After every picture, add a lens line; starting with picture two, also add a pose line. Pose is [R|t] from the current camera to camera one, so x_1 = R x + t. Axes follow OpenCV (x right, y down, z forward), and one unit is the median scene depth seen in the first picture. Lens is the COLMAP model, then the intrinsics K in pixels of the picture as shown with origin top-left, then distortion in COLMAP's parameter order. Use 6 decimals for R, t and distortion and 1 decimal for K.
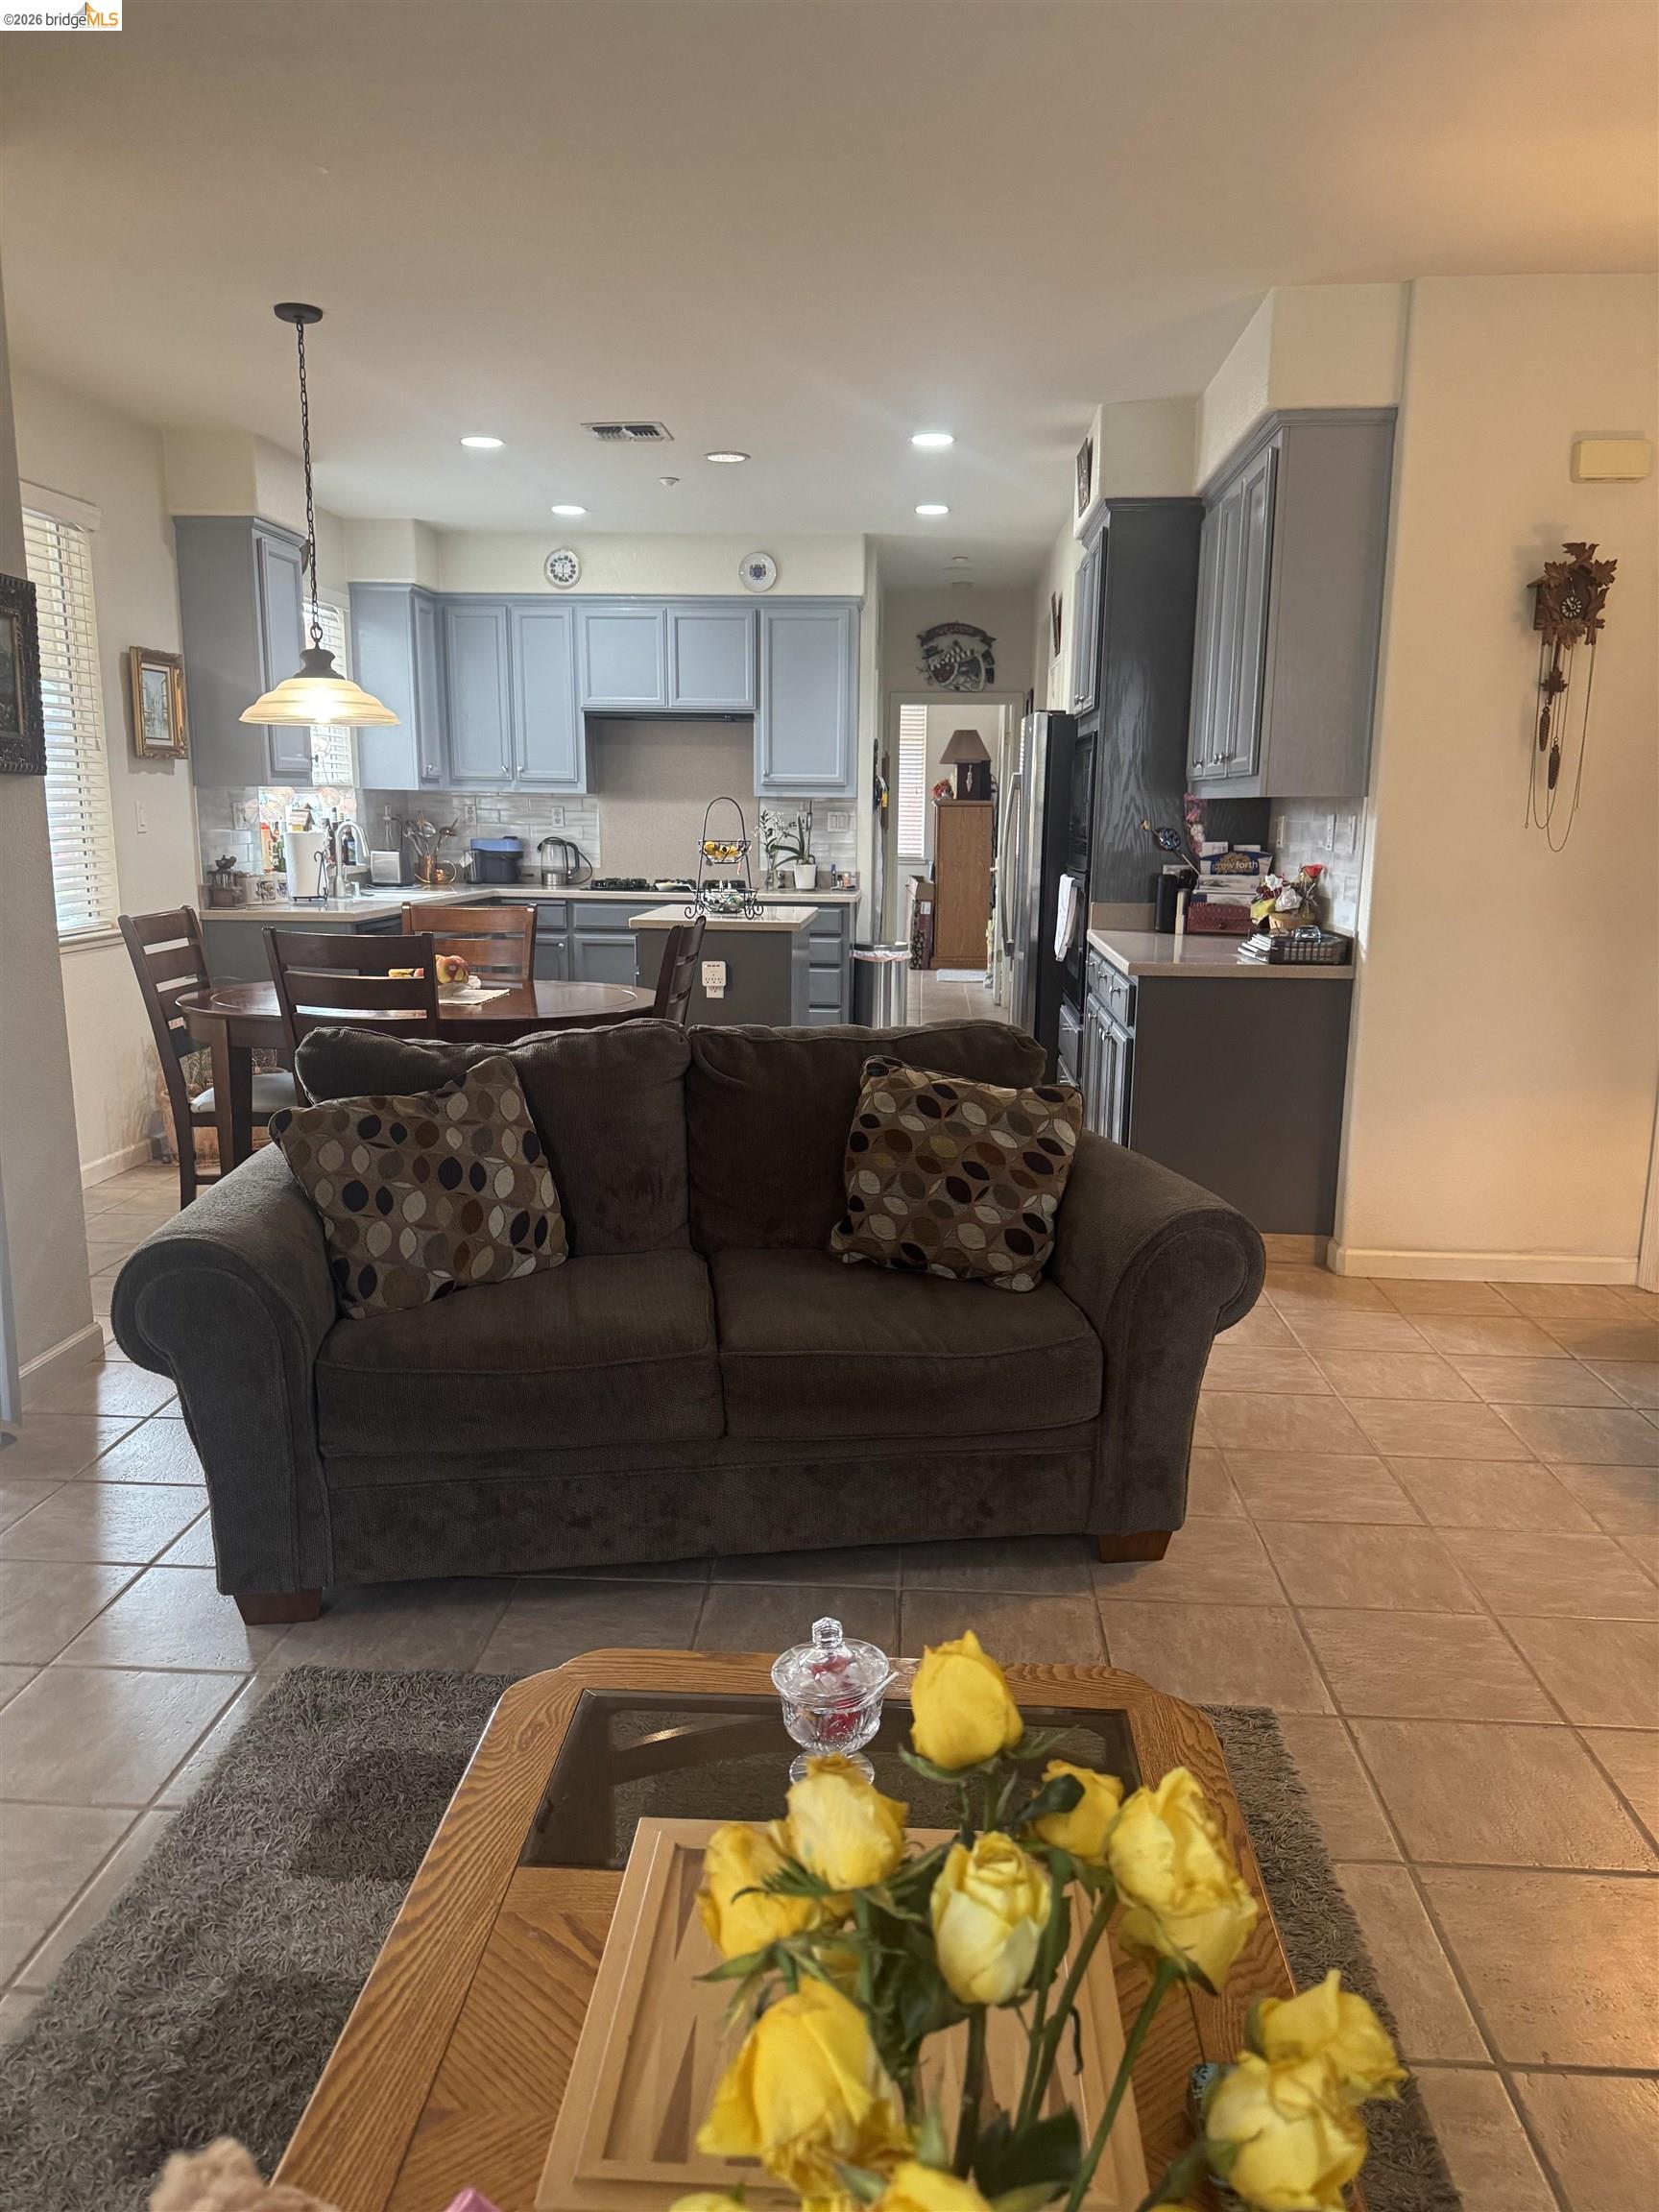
lens RADIAL K [[1543.9, 0, 814.7], [0, 1543.9, 1112.8], [0, 0, 1]] dist [0.099434, -0.165077]
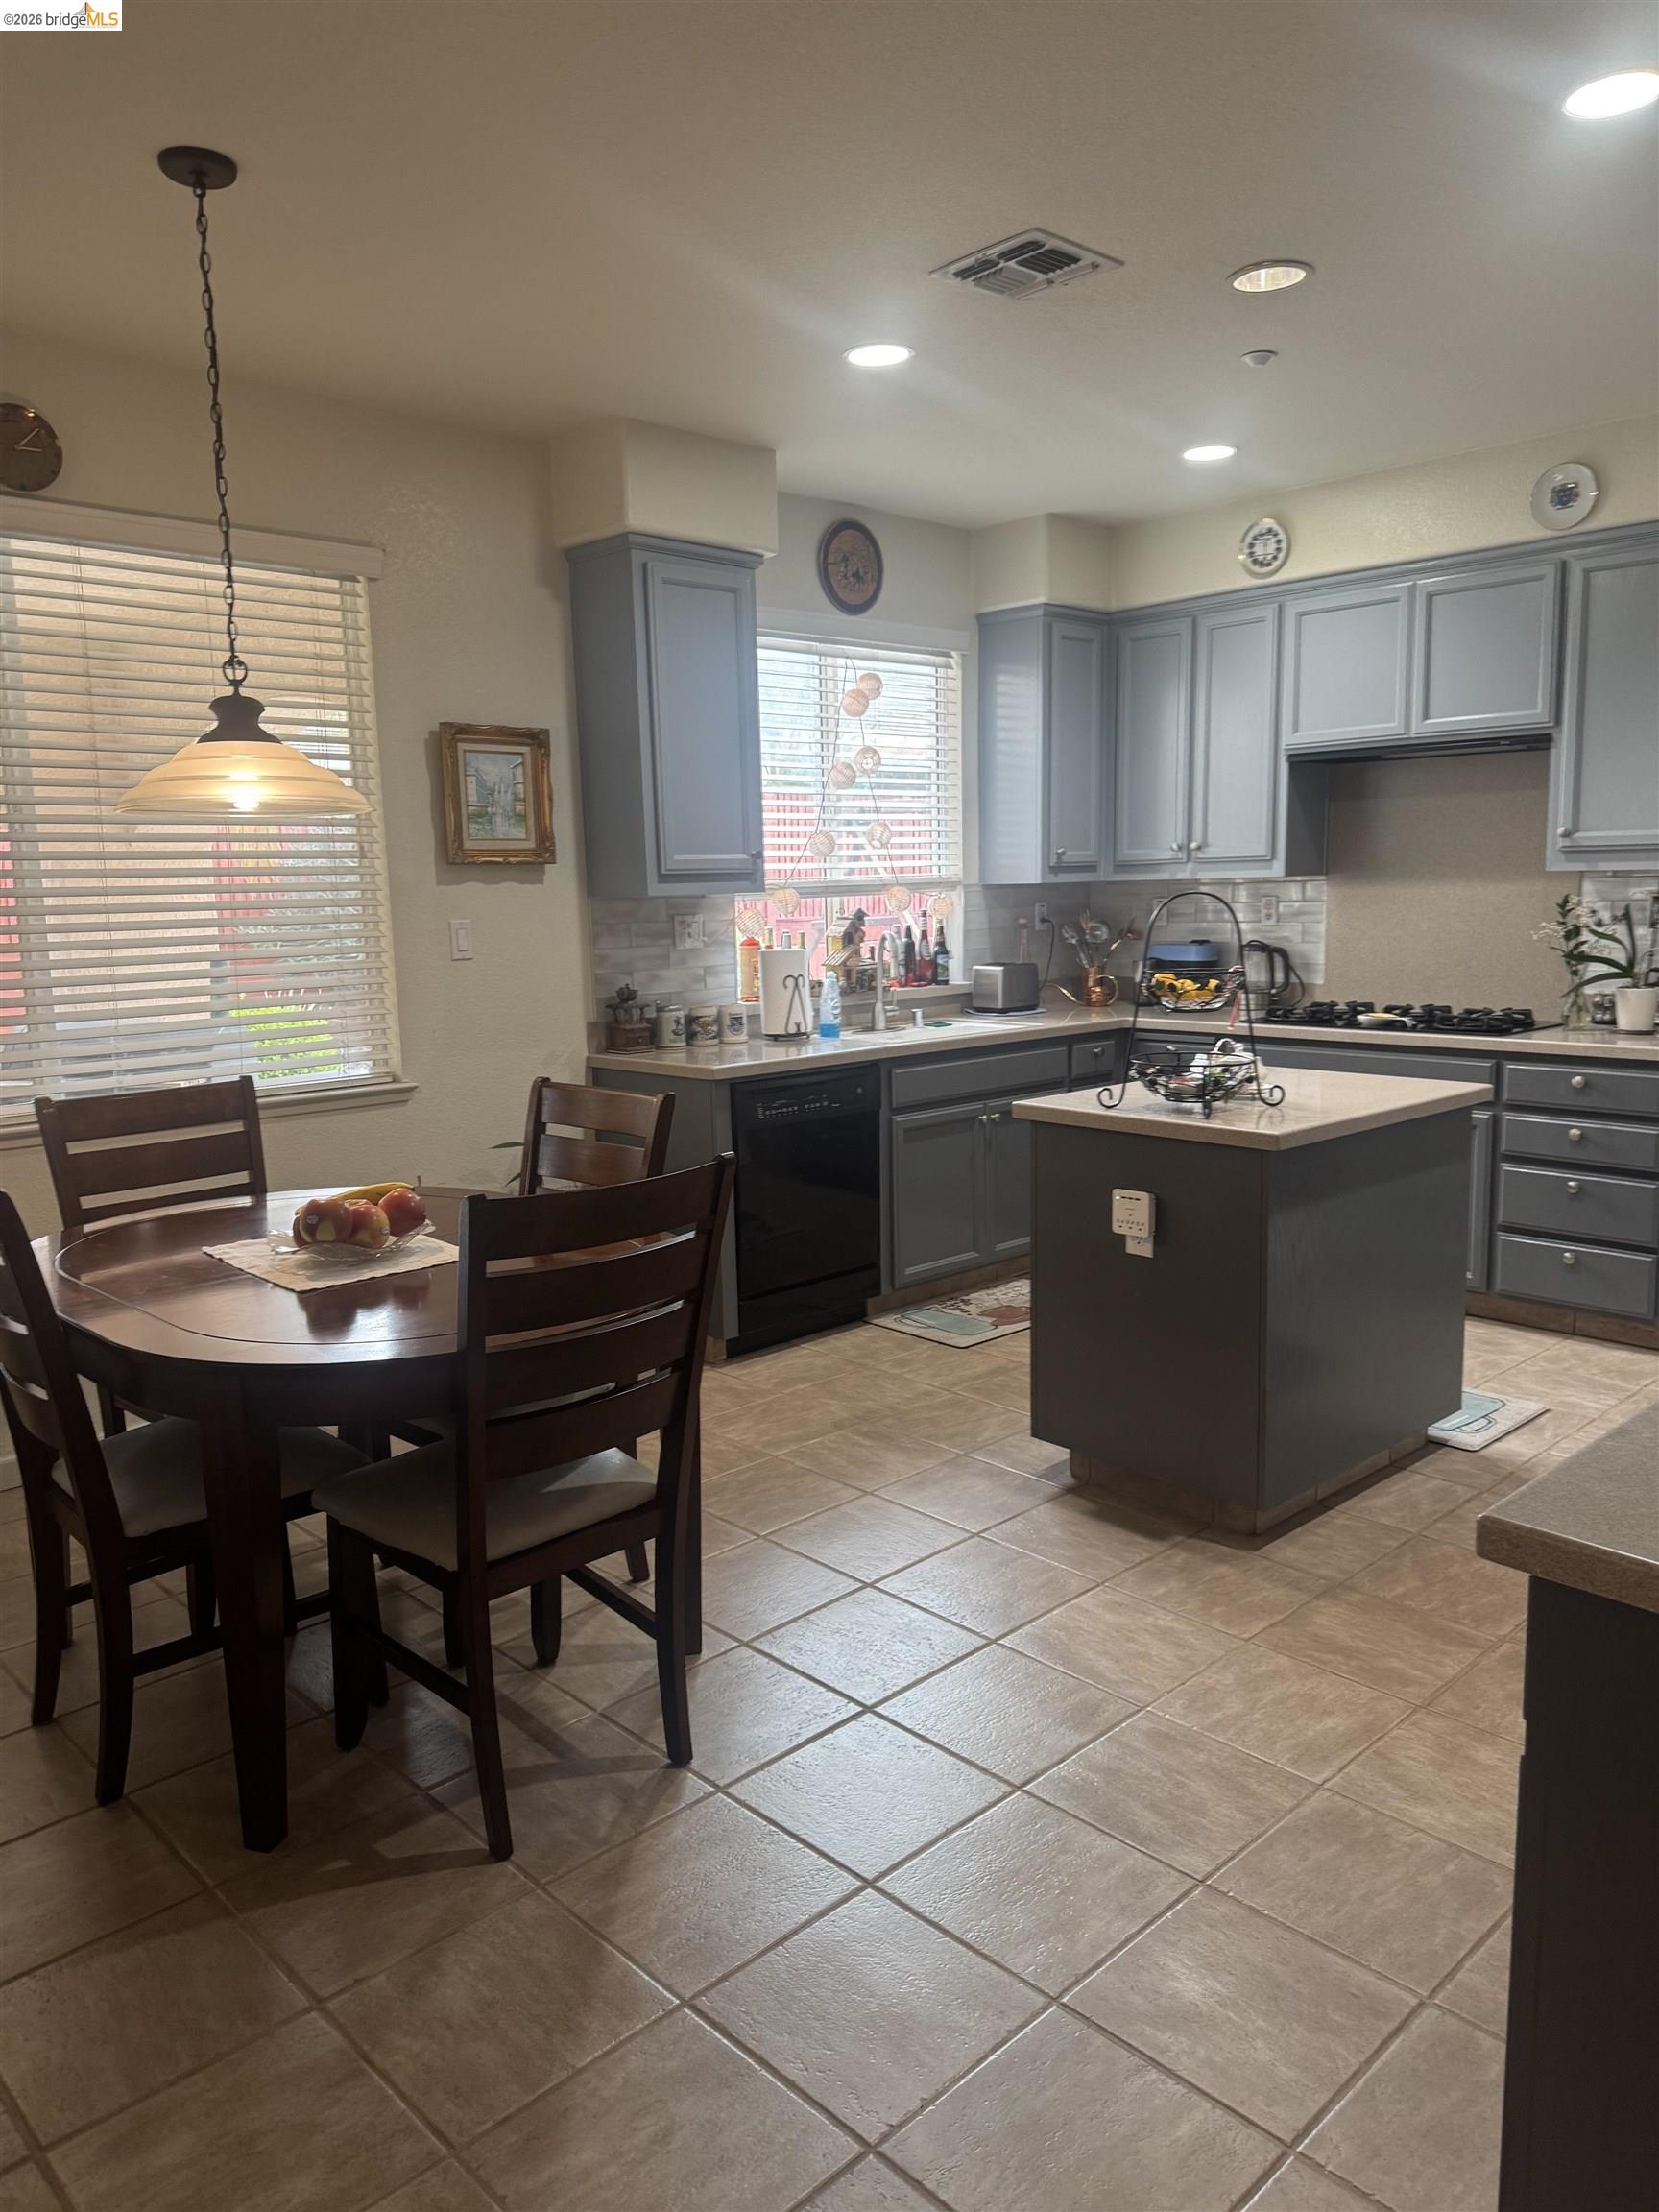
lens RADIAL K [[1543.9, 0, 814.7], [0, 1543.9, 1112.8], [0, 0, 1]] dist [0.099434, -0.165077]
pose [[0.745405, 0.071277, -0.662790, 0.157461], [-0.100372, 0.994933, -0.005888, -0.082269], [0.659012, 0.070914, 0.748782, 0.381398]]
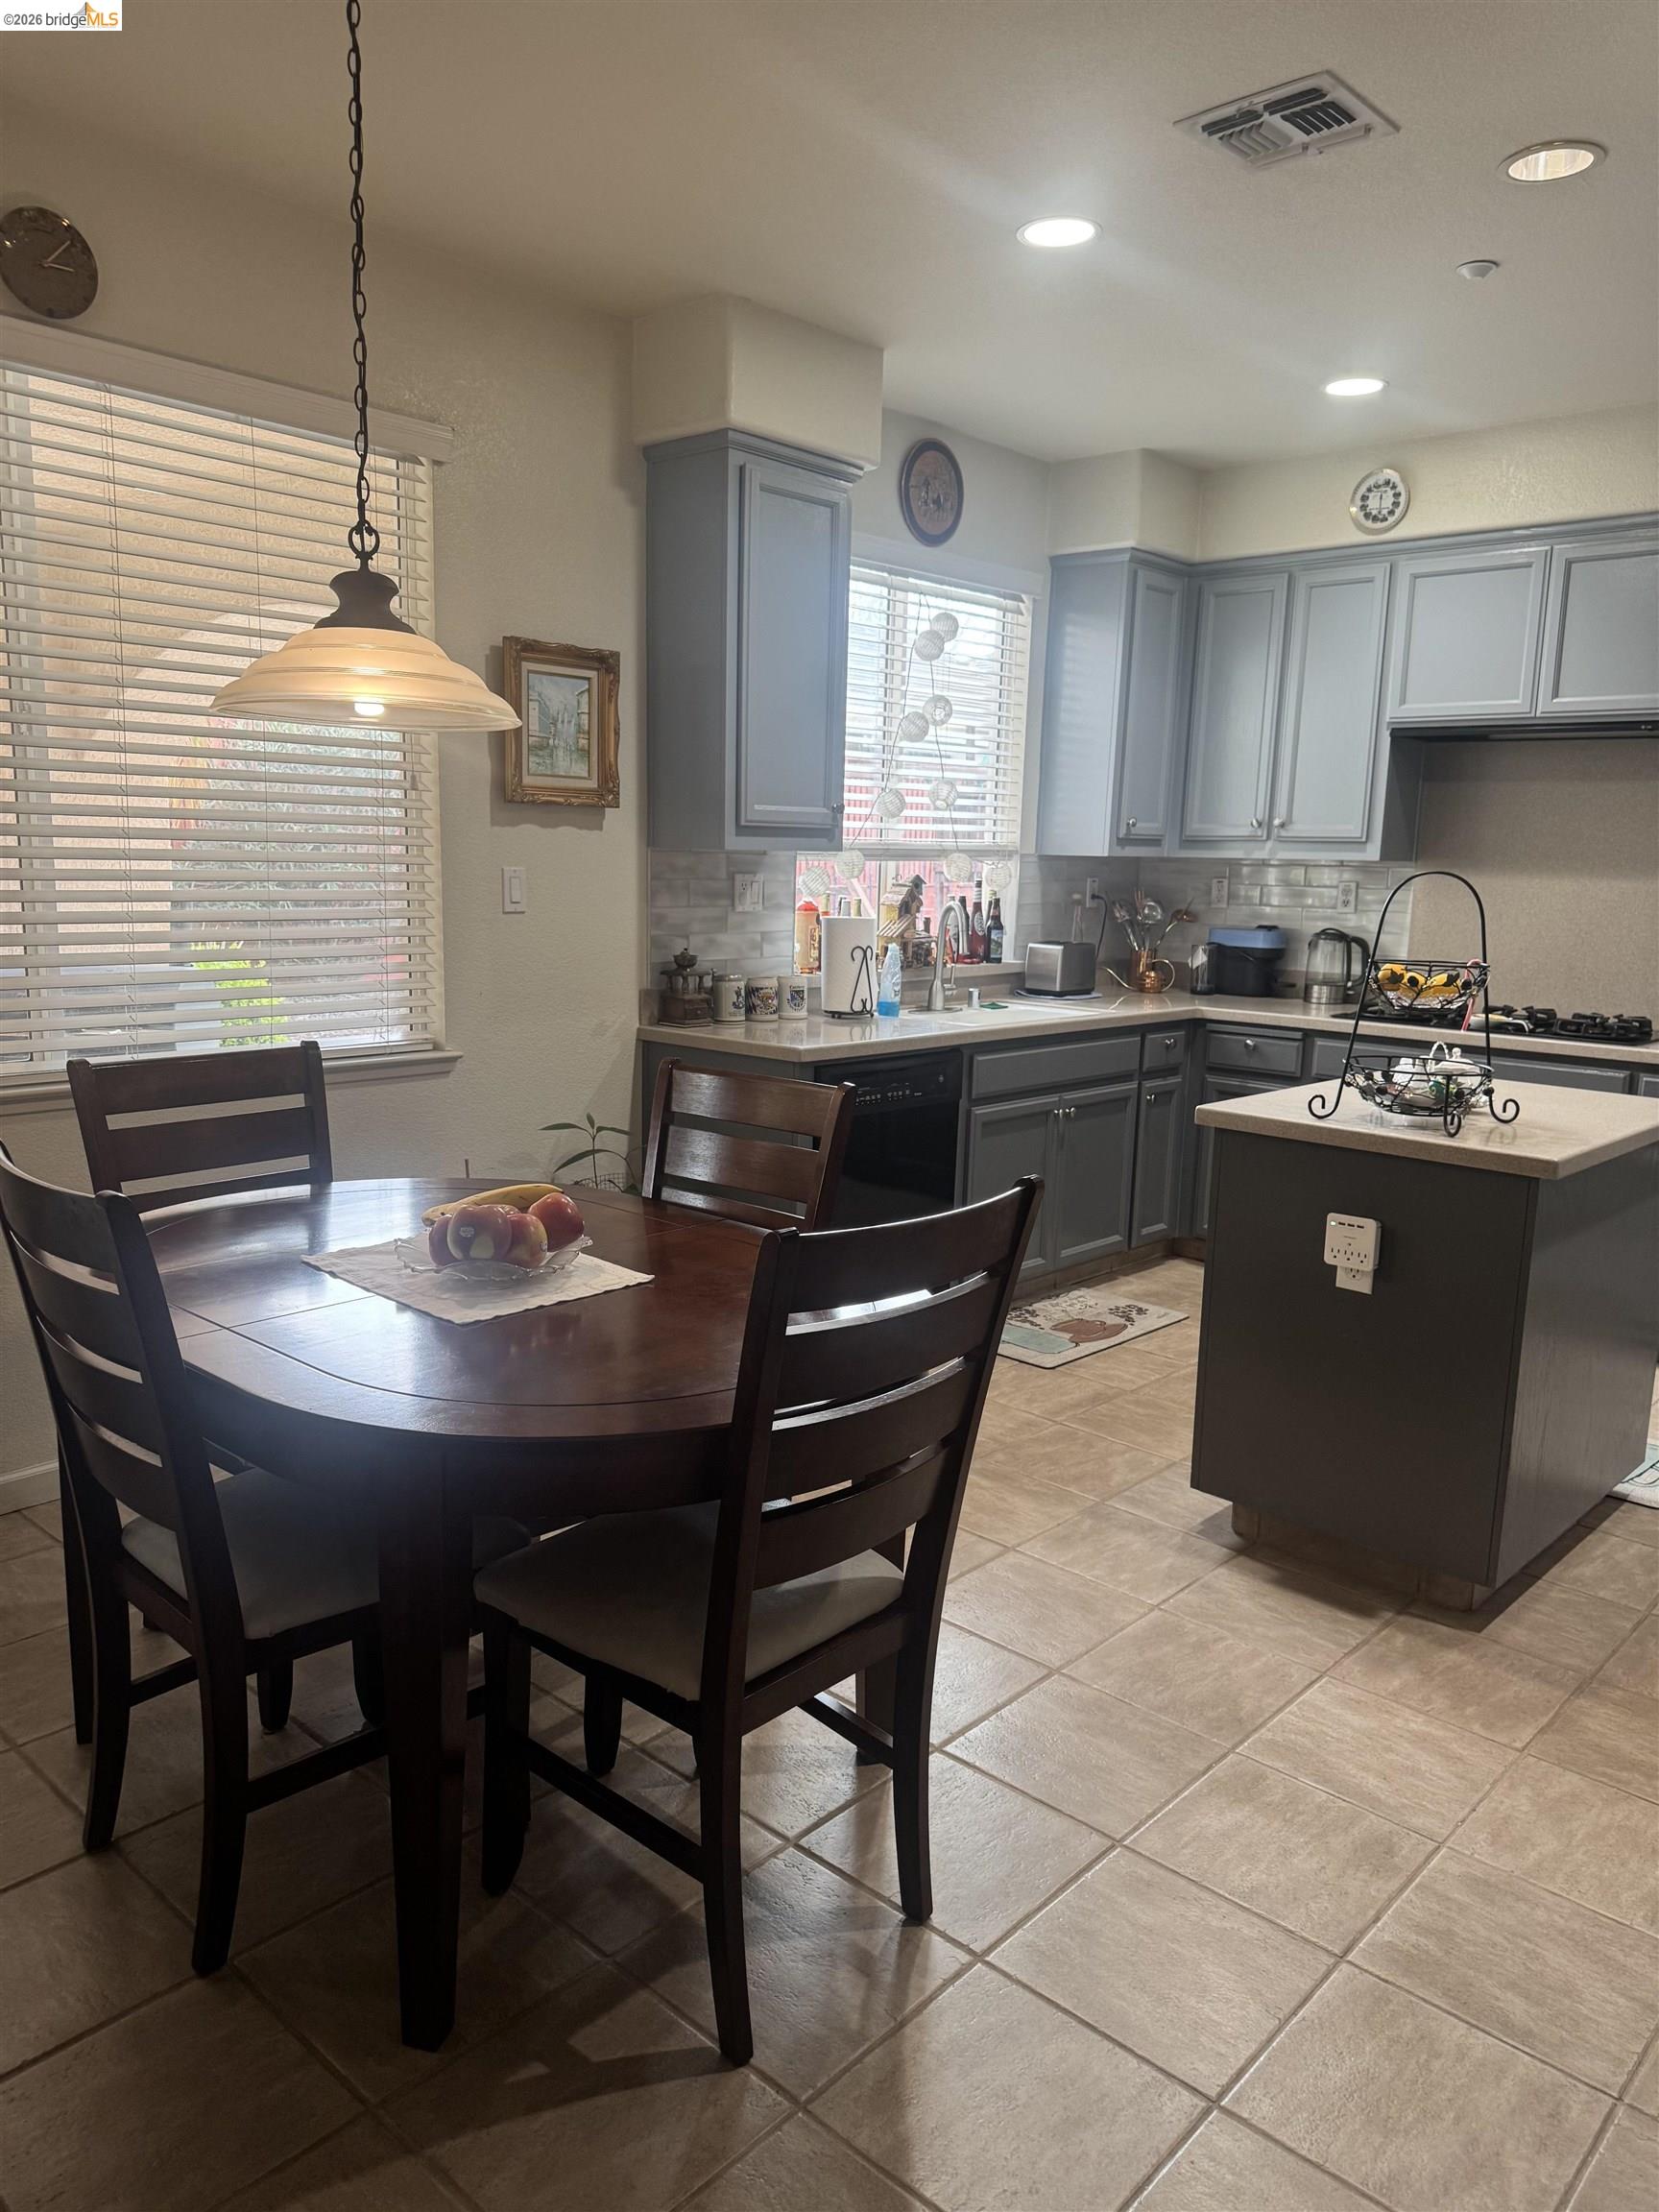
lens RADIAL K [[1553.4, 0, 789.6], [0, 1553.4, 1125.3], [0, 0, 1]] dist [0.079096, -0.117758]
pose [[0.779727, 0.117332, -0.615028, 0.067192], [-0.137995, 0.990334, 0.013982, -0.080288], [0.610723, 0.073969, 0.788382, 0.383631]]
